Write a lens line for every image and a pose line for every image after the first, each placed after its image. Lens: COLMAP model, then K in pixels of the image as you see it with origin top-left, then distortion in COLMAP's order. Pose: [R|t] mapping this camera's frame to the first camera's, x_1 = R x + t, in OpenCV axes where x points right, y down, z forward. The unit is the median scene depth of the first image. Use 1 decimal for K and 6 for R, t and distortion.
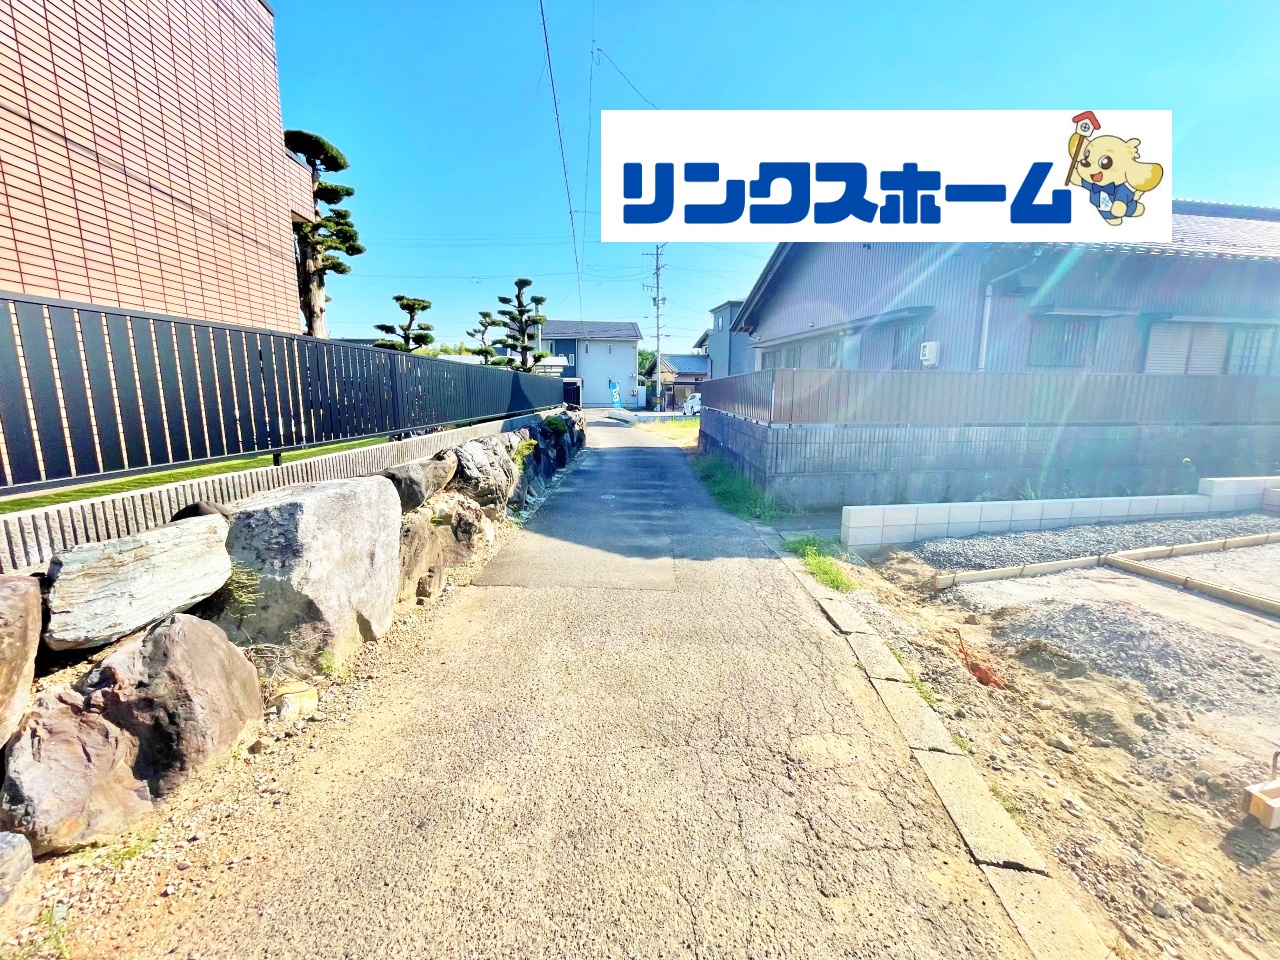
lens RADIAL K [[518.9, 0, 637.9], [0, 518.9, 476.9], [0, 0, 1]] dist [-0.004456, 0.000580]
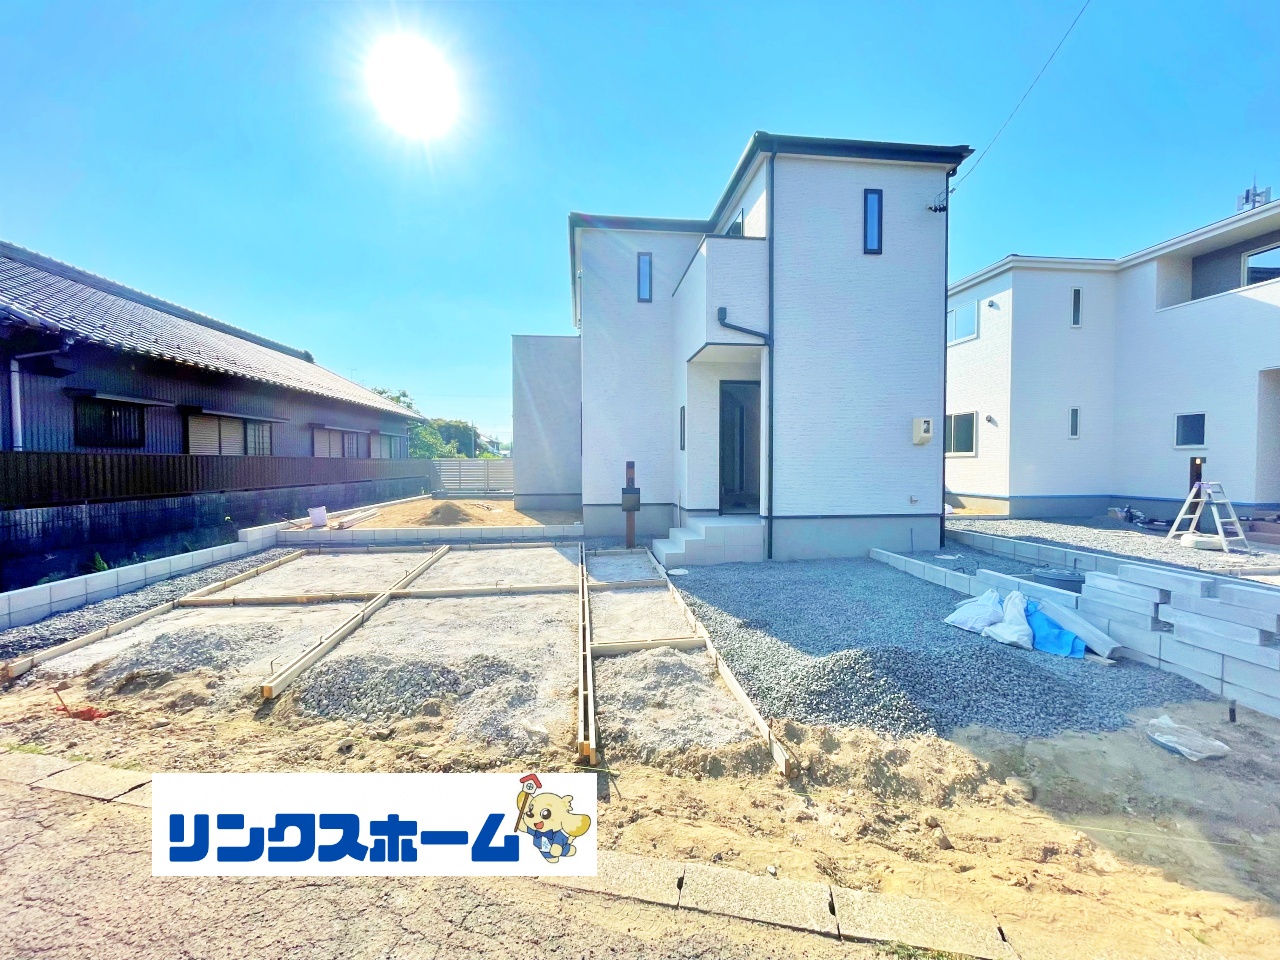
lens RADIAL K [[518.9, 0, 637.9], [0, 518.9, 476.9], [0, 0, 1]] dist [-0.004456, 0.000580]
pose [[0.104854, -0.033664, 0.993918, -0.257616], [0.164267, 0.986285, 0.016076, 0.021755], [-0.980827, 0.161582, 0.108946, -0.329184]]
